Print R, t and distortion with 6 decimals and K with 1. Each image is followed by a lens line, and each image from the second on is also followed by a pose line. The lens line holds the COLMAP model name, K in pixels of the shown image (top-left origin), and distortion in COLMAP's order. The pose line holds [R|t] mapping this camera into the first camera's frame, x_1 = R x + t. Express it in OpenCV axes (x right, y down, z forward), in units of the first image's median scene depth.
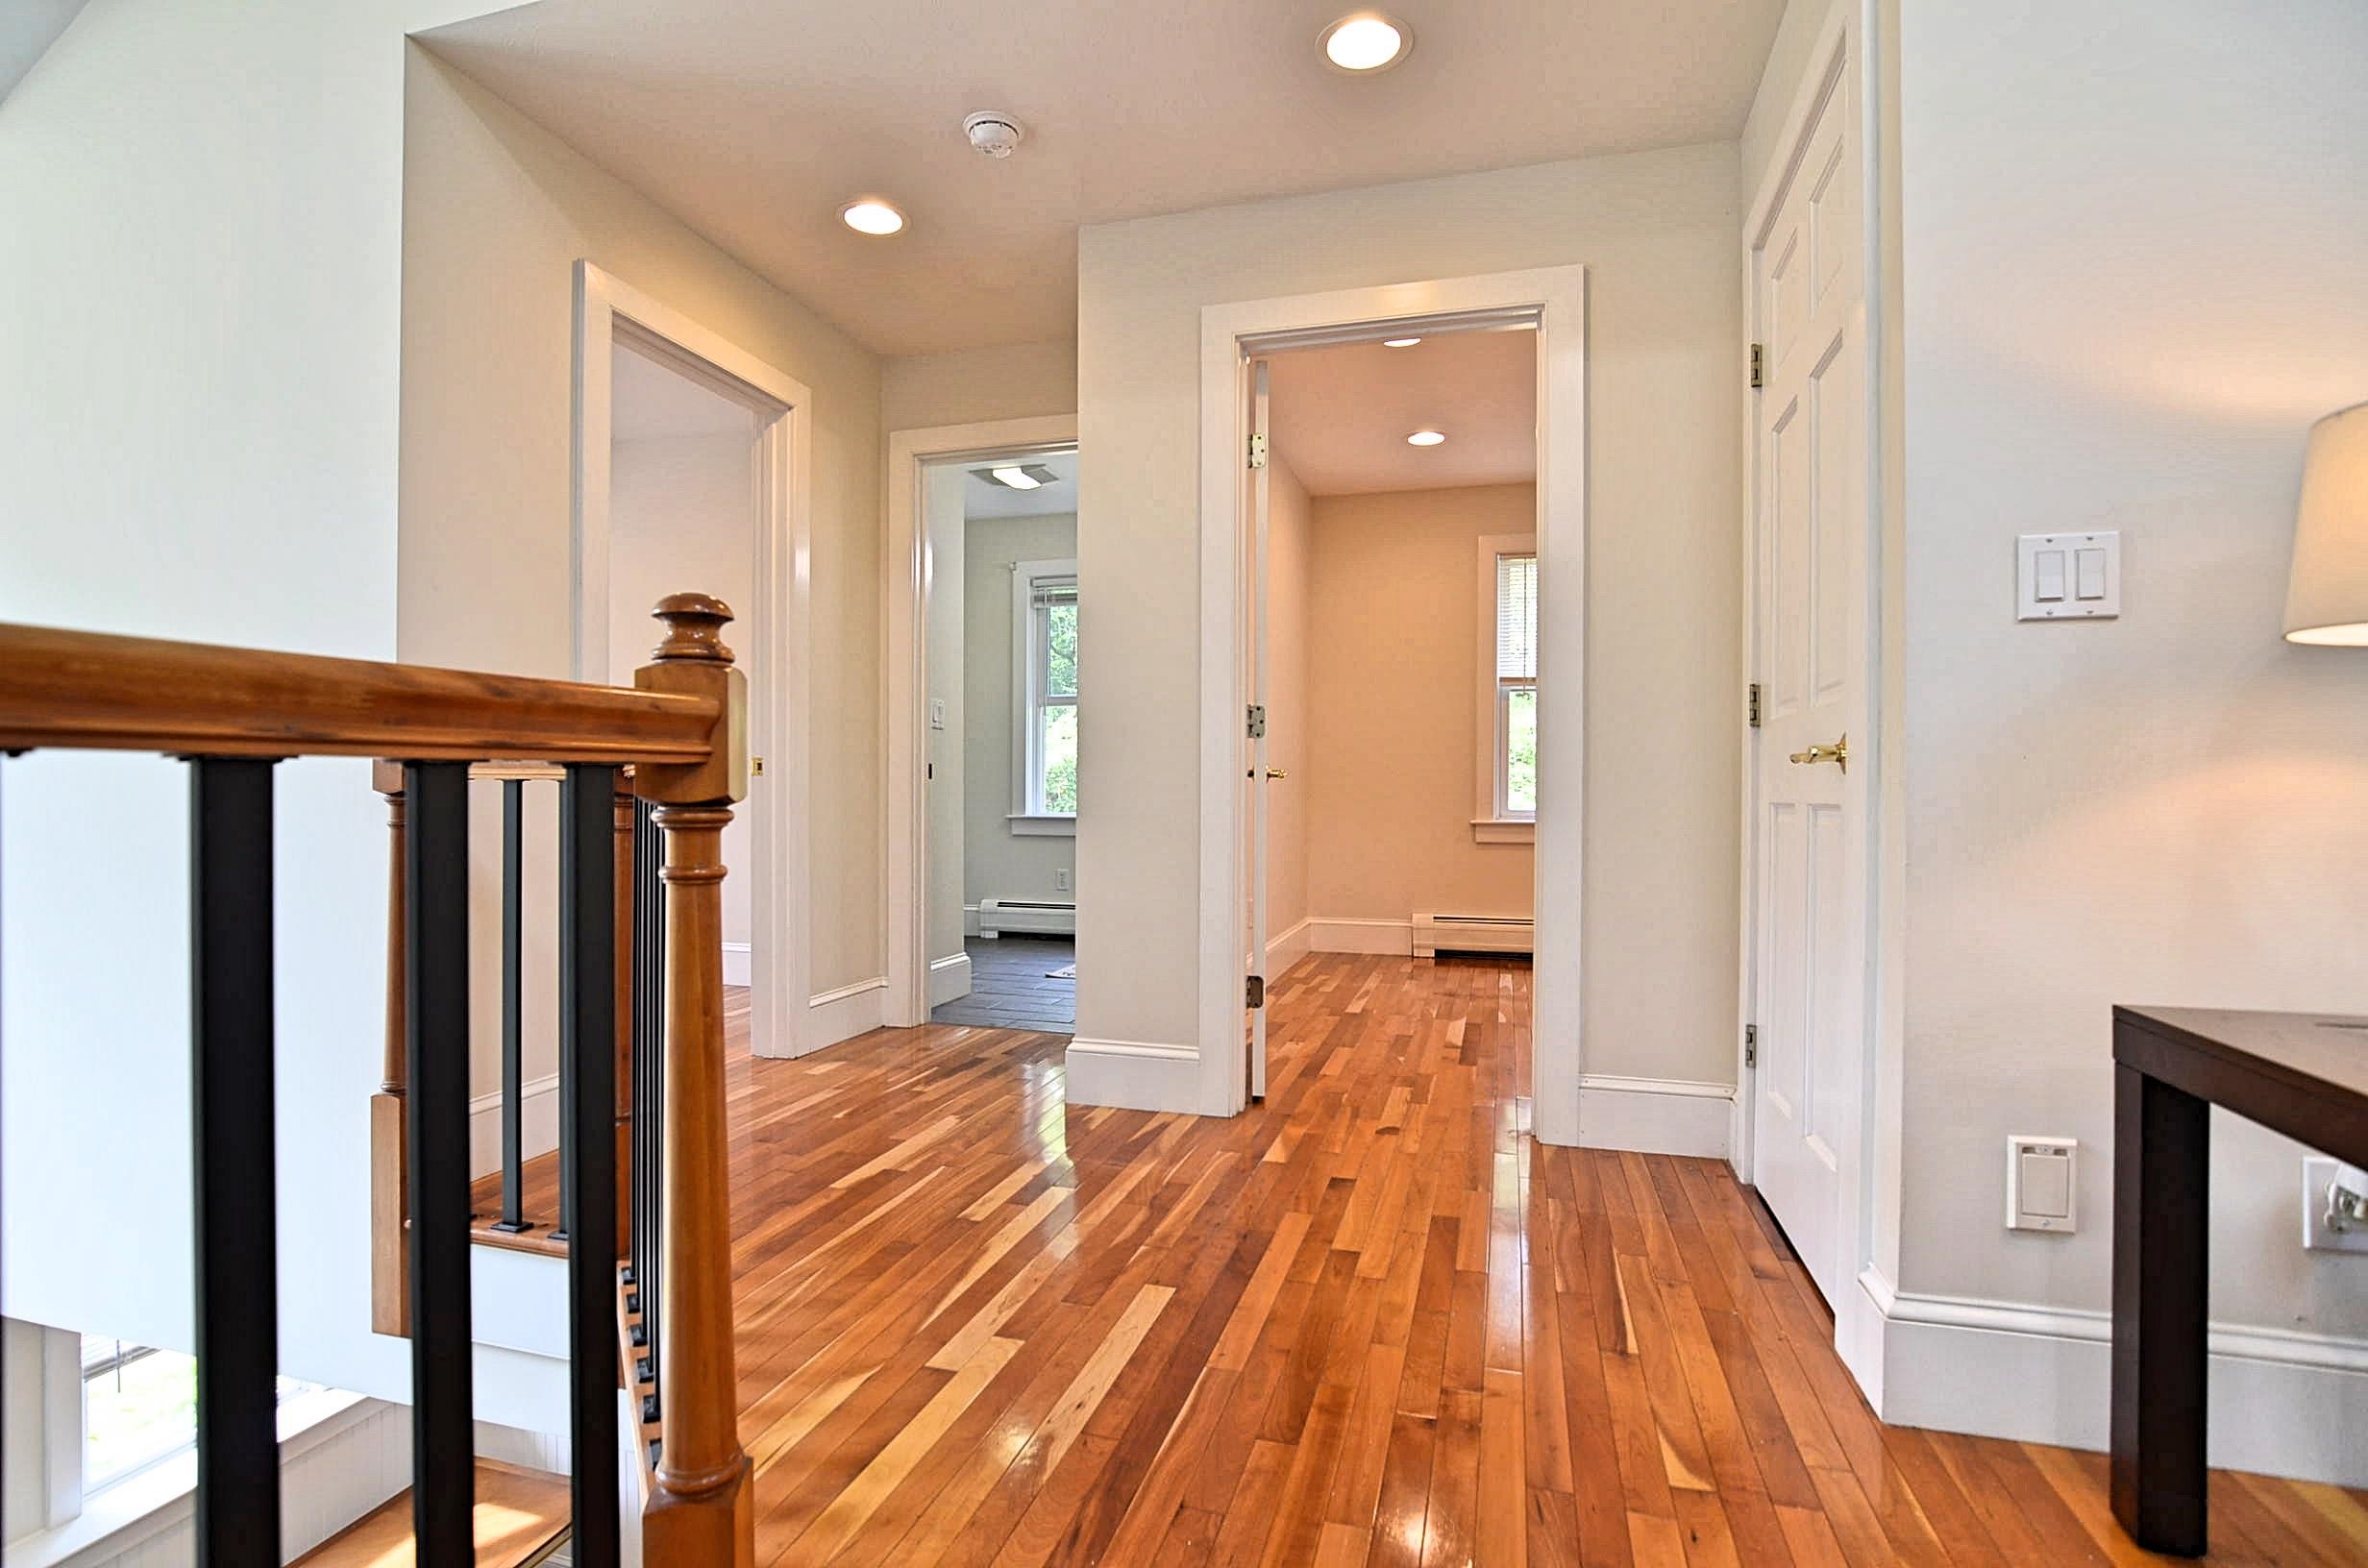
lens RADIAL K [[1138.3, 0, 1173.4], [0, 1138.3, 789.3], [0, 0, 1]] dist [-0.000364, -0.000255]
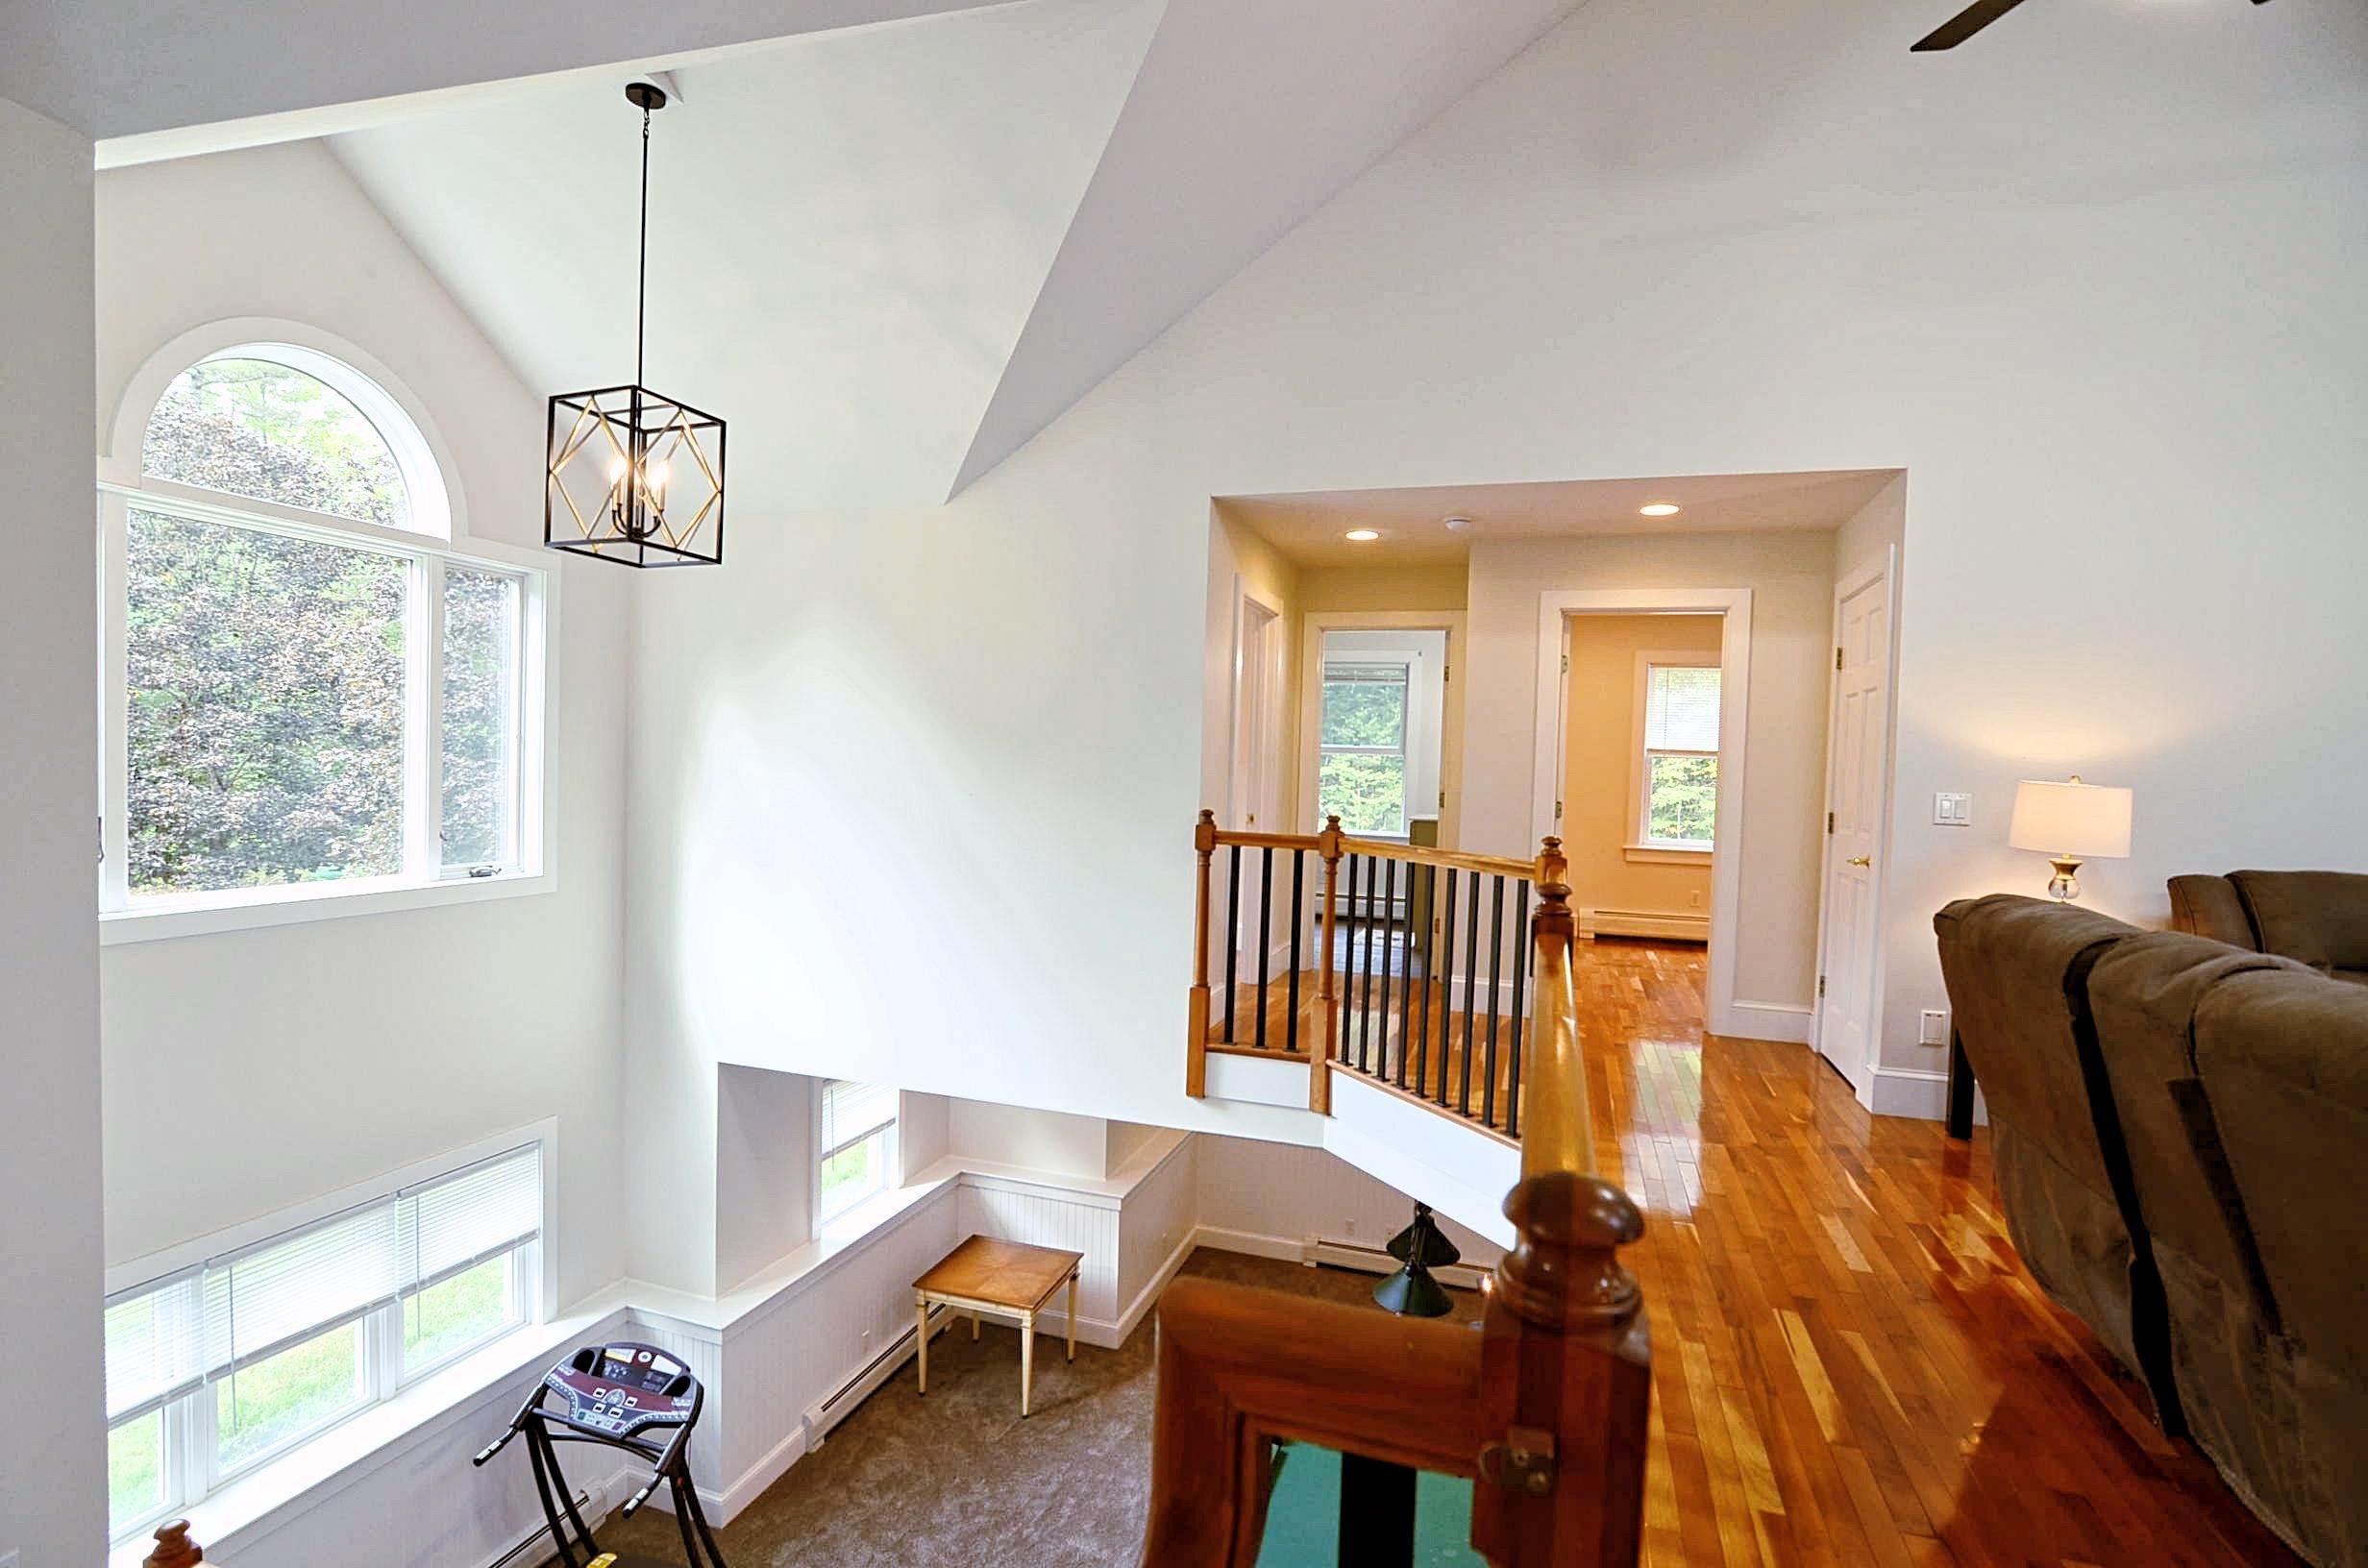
lens RADIAL K [[1138.3, 0, 1189.7], [0, 1138.3, 795.1], [0, 0, 1]] dist [-0.000364, -0.000255]
pose [[0.999349, 0.026499, -0.024480, -0.616163], [-0.025790, 0.999251, 0.028840, -0.155811], [0.025226, -0.028190, 0.999284, -1.117714]]
